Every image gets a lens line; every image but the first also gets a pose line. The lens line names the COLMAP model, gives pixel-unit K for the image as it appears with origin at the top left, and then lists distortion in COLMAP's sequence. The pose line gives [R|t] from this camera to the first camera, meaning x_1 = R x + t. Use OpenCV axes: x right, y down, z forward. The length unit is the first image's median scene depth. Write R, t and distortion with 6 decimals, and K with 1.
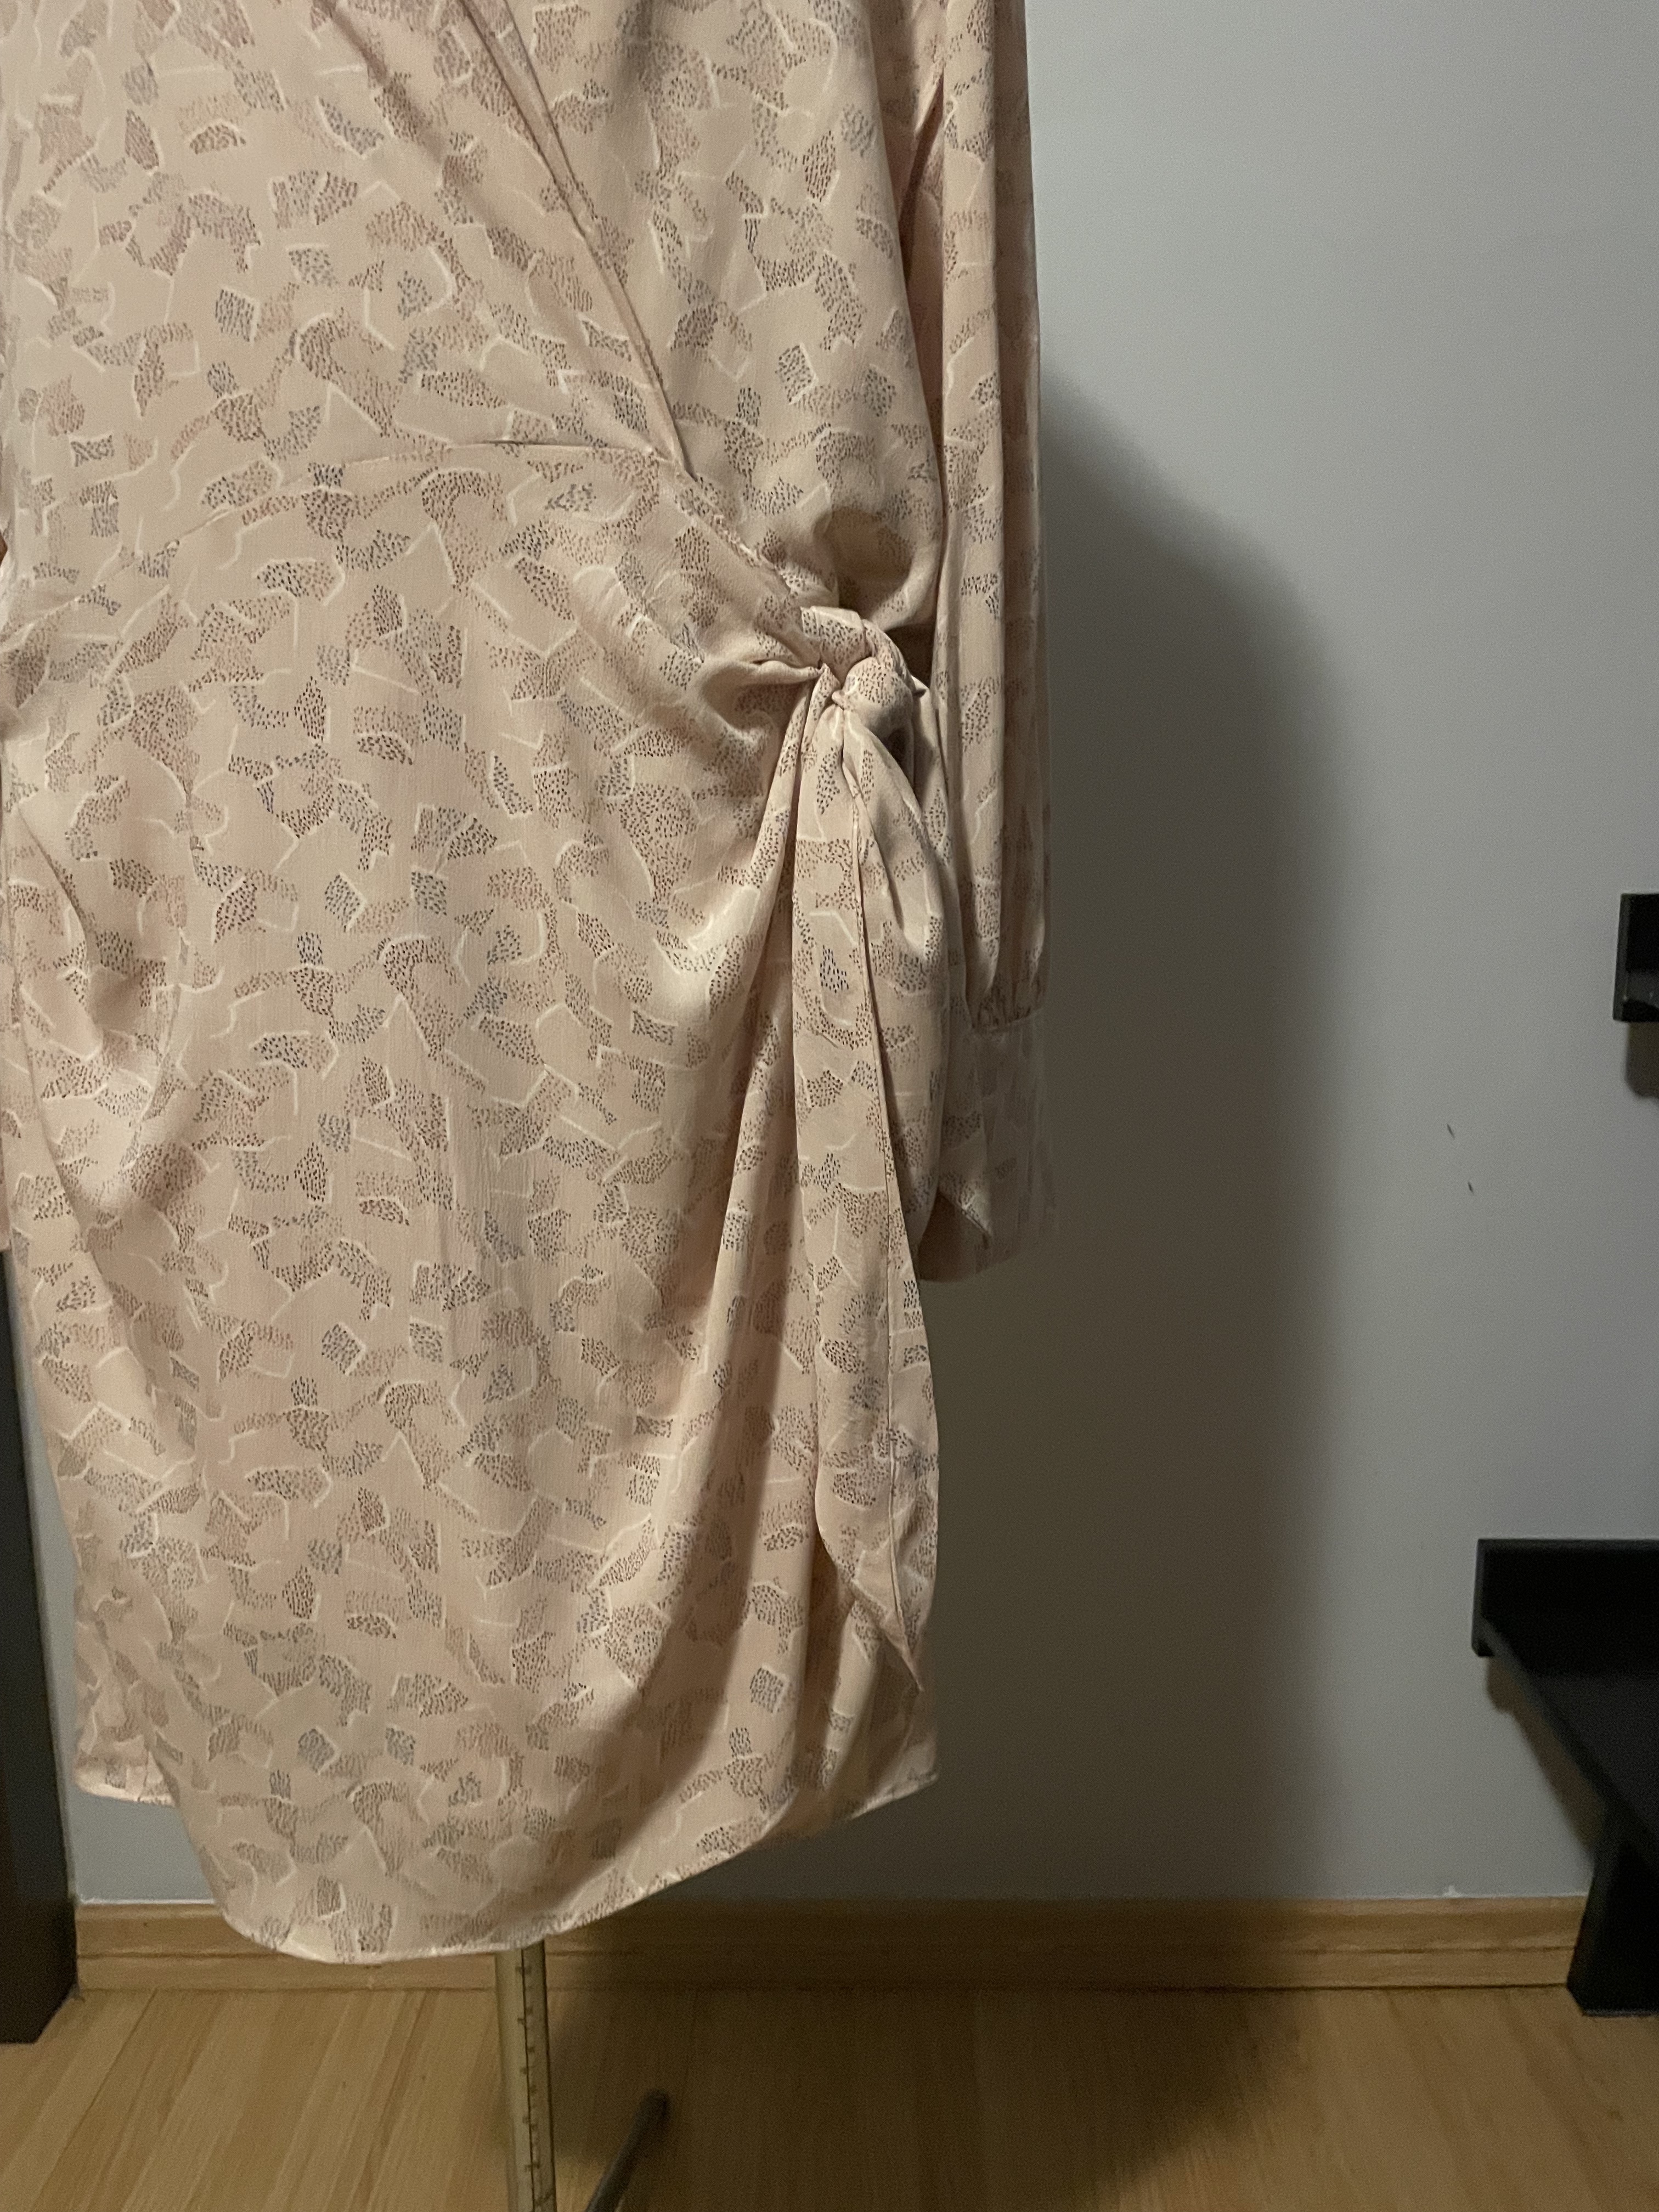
lens RADIAL K [[1653.2, 0, 852.5], [0, 1653.2, 1126.1], [0, 0, 1]] dist [0.086759, -0.120473]
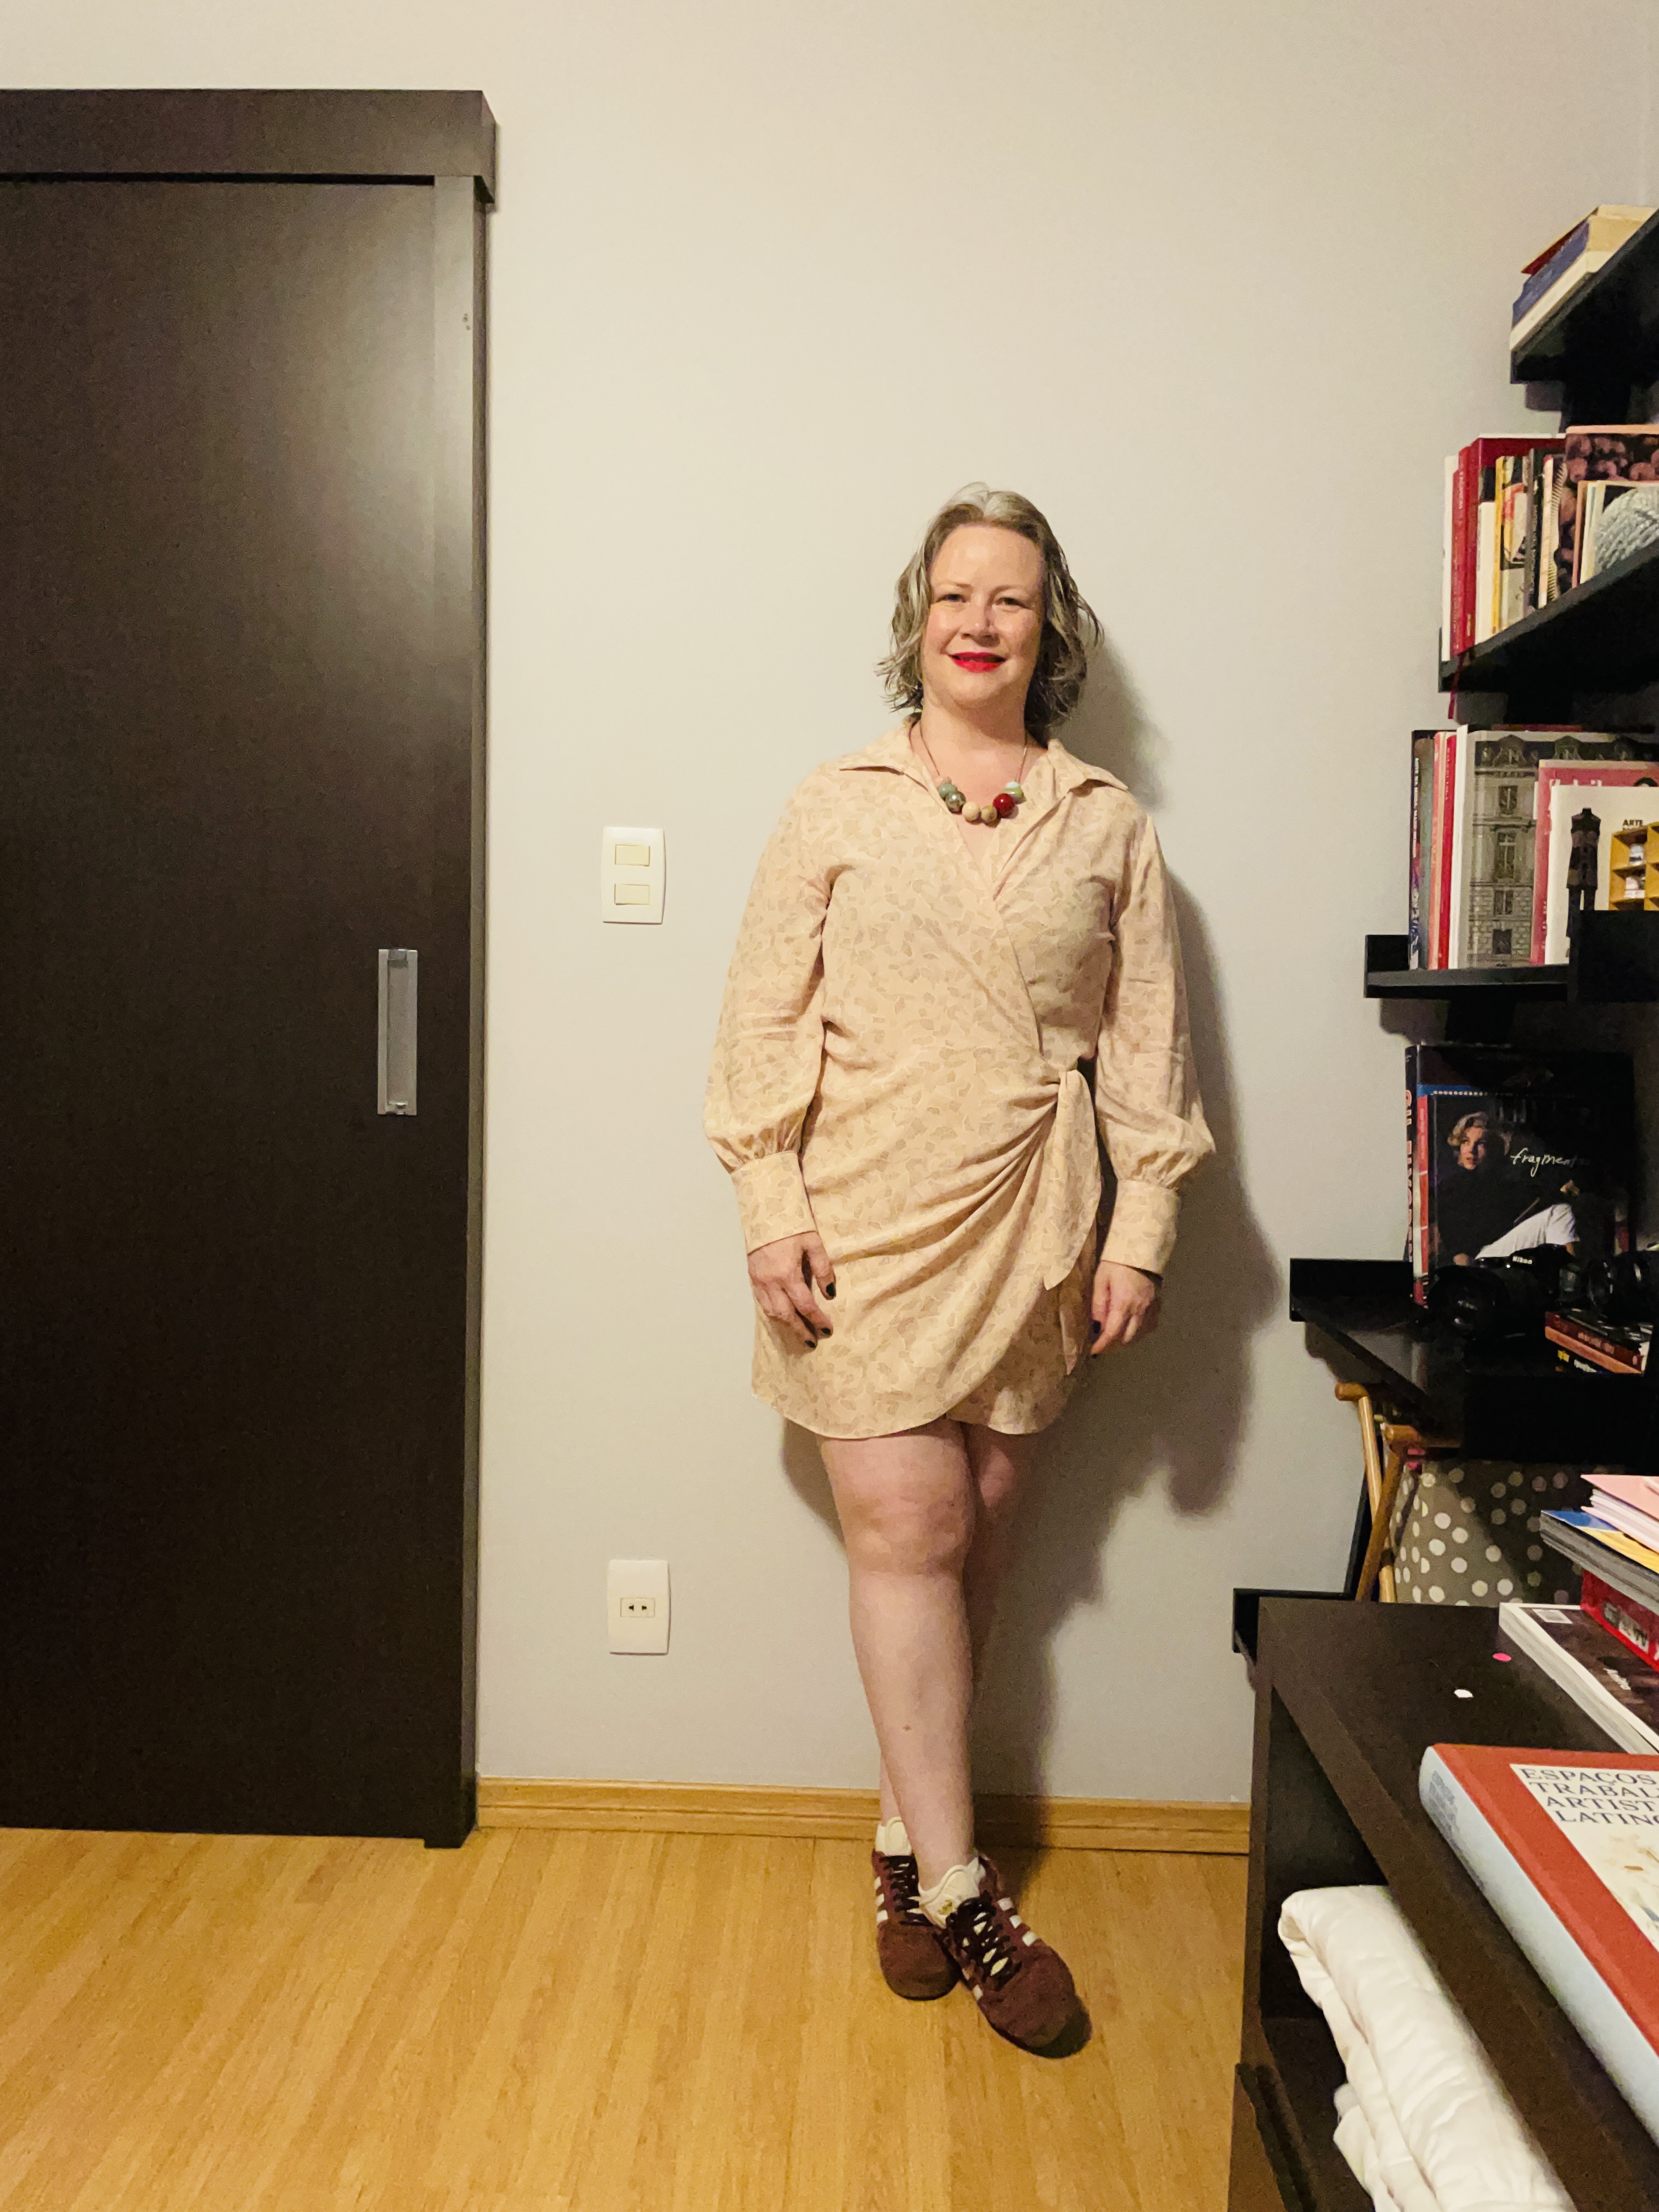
lens RADIAL K [[1653.2, 0, 856.2], [0, 1653.2, 1082.2], [0, 0, 1]] dist [0.086759, -0.120473]
pose [[0.999528, 0.021983, -0.021460, -0.055350], [-0.024604, 0.991112, -0.130736, -0.129378], [0.018395, 0.131202, 0.991185, -1.947752]]
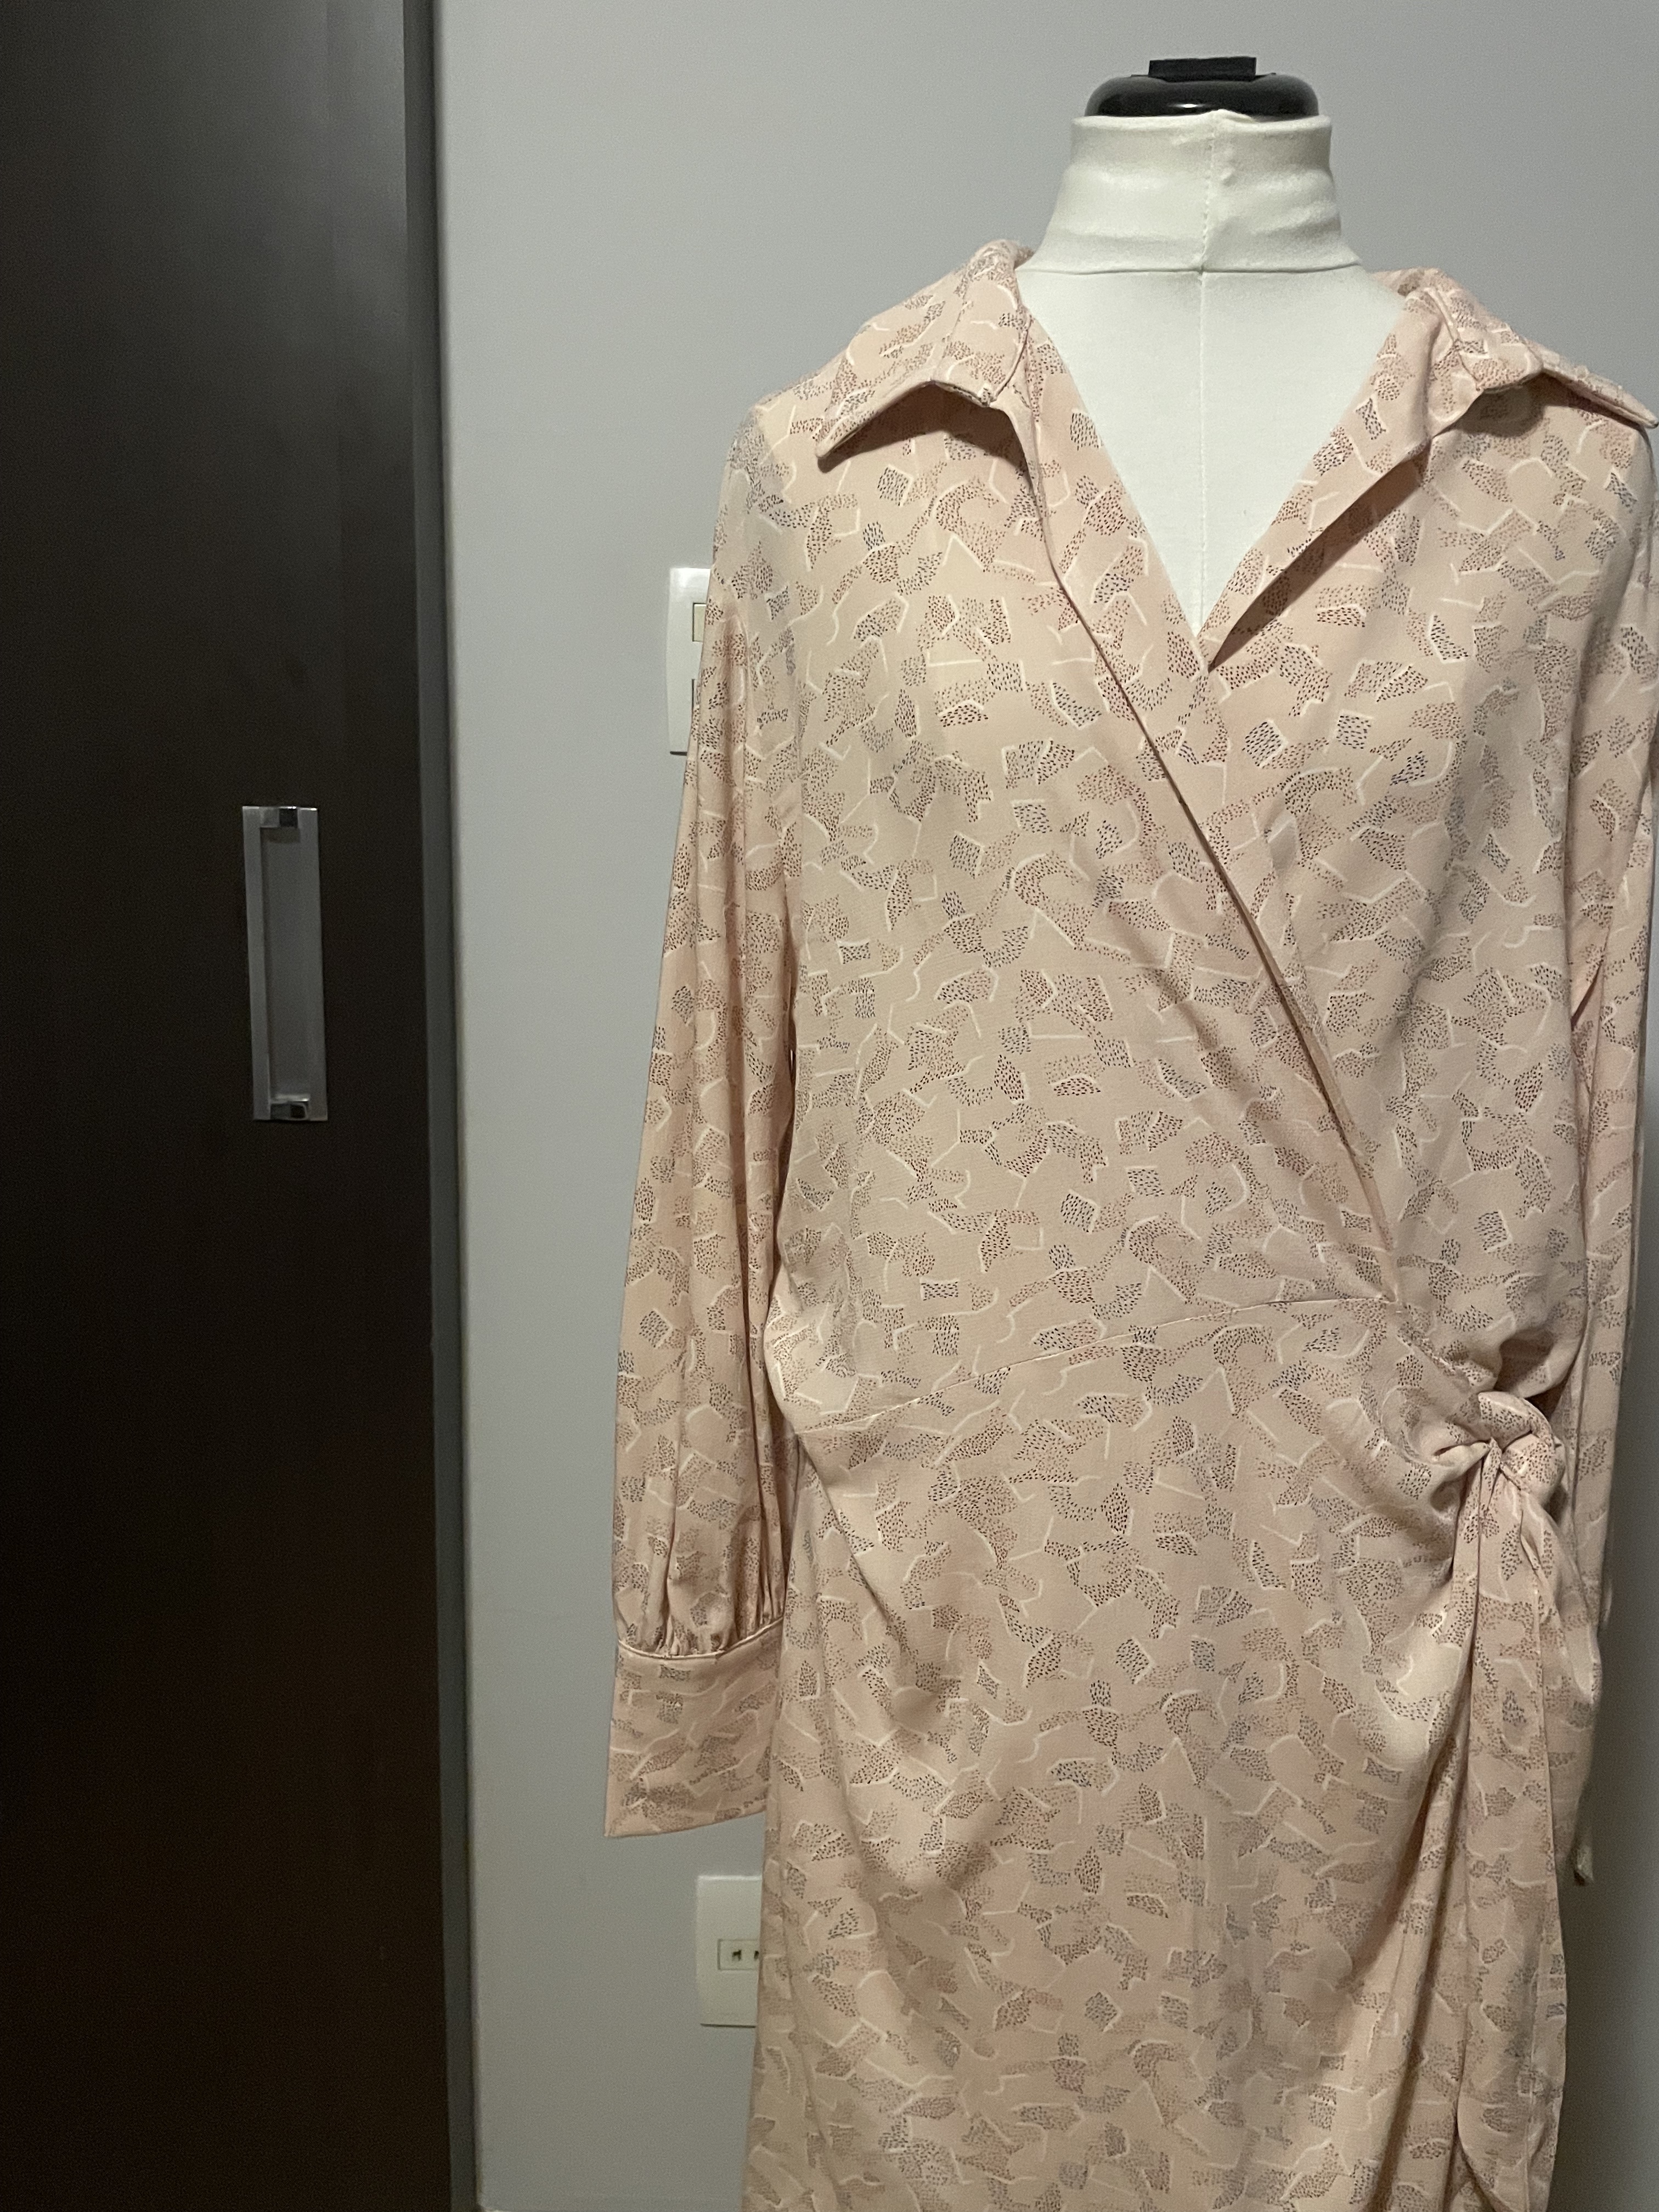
lens RADIAL K [[1653.2, 0, 833.1], [0, 1653.2, 1096.5], [0, 0, 1]] dist [0.086759, -0.120473]
pose [[0.999670, 0.020566, -0.015391, -0.494261], [-0.021211, 0.998848, -0.043039, -0.472353], [0.014489, 0.043351, 0.998955, -0.249795]]
